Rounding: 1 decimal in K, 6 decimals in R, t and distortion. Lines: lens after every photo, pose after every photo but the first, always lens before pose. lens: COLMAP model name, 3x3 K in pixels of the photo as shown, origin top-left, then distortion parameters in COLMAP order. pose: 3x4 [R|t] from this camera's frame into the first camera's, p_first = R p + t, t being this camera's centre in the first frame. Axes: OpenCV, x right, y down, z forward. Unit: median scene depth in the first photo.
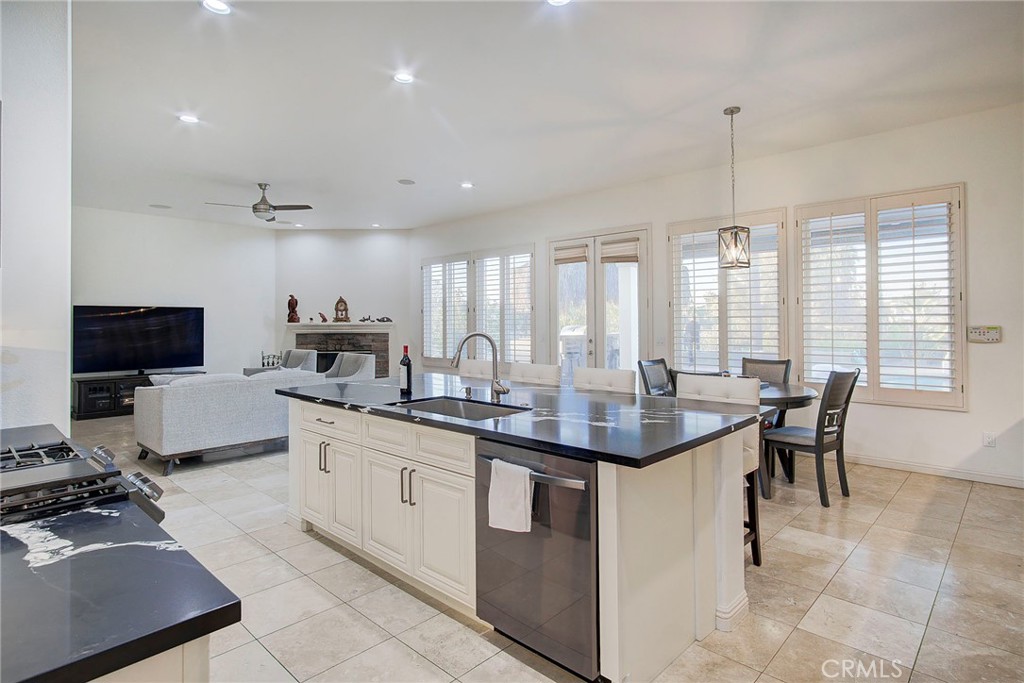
lens RADIAL K [[544.2, 0, 516.2], [0, 544.2, 319.4], [0, 0, 1]] dist [-0.002701, 0.000709]
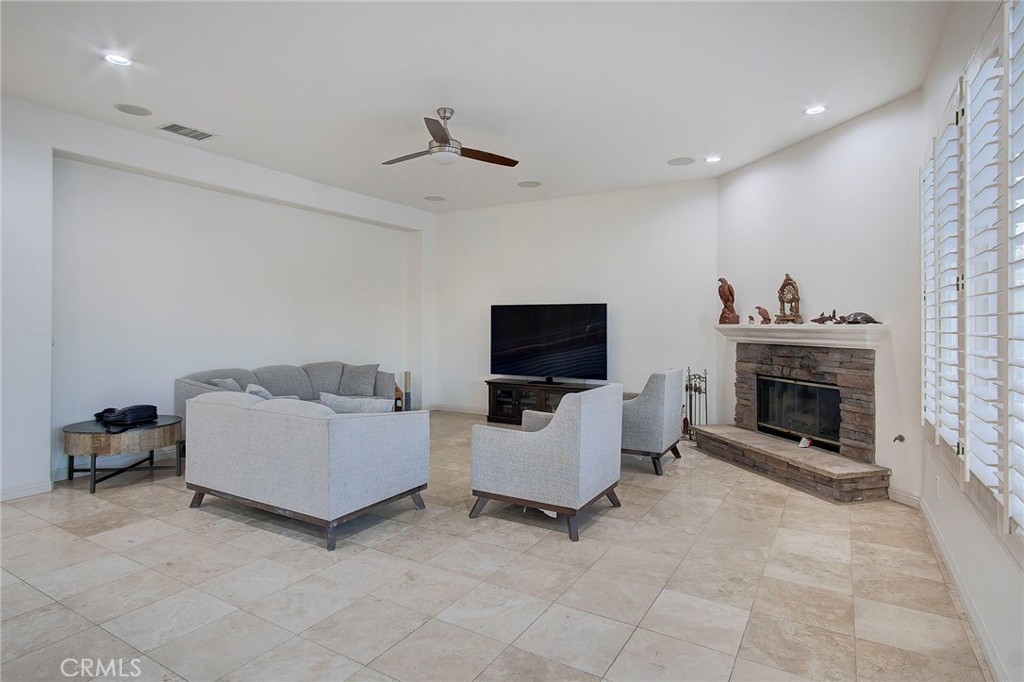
lens RADIAL K [[544.2, 0, 516.2], [0, 544.2, 318.9], [0, 0, 1]] dist [-0.002701, 0.000709]
pose [[0.225119, -0.003020, -0.974327, 0.123185], [-0.001372, 0.999993, -0.003417, 0.002427], [0.974330, 0.002106, 0.225113, 0.633171]]
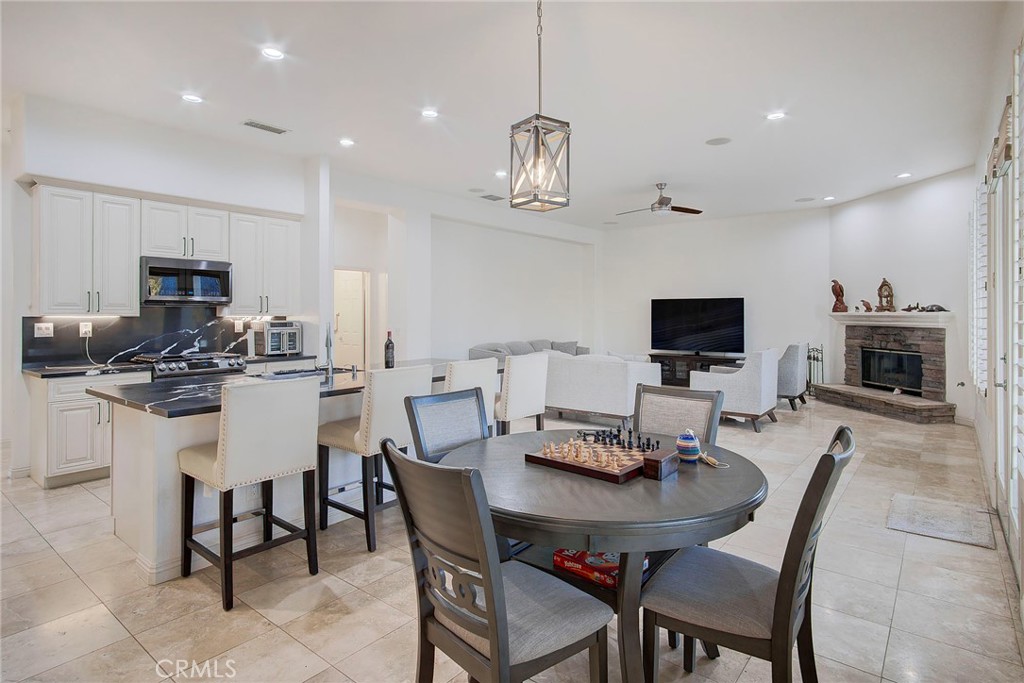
lens RADIAL K [[540.8, 0, 519.9], [0, 540.8, 310.9], [0, 0, 1]] dist [0.001708, 0.000670]
pose [[0.097322, 0.002183, -0.995251, 0.383576], [0.004306, 0.999987, 0.002614, -0.000502], [0.995244, -0.004540, 0.097311, 0.417822]]
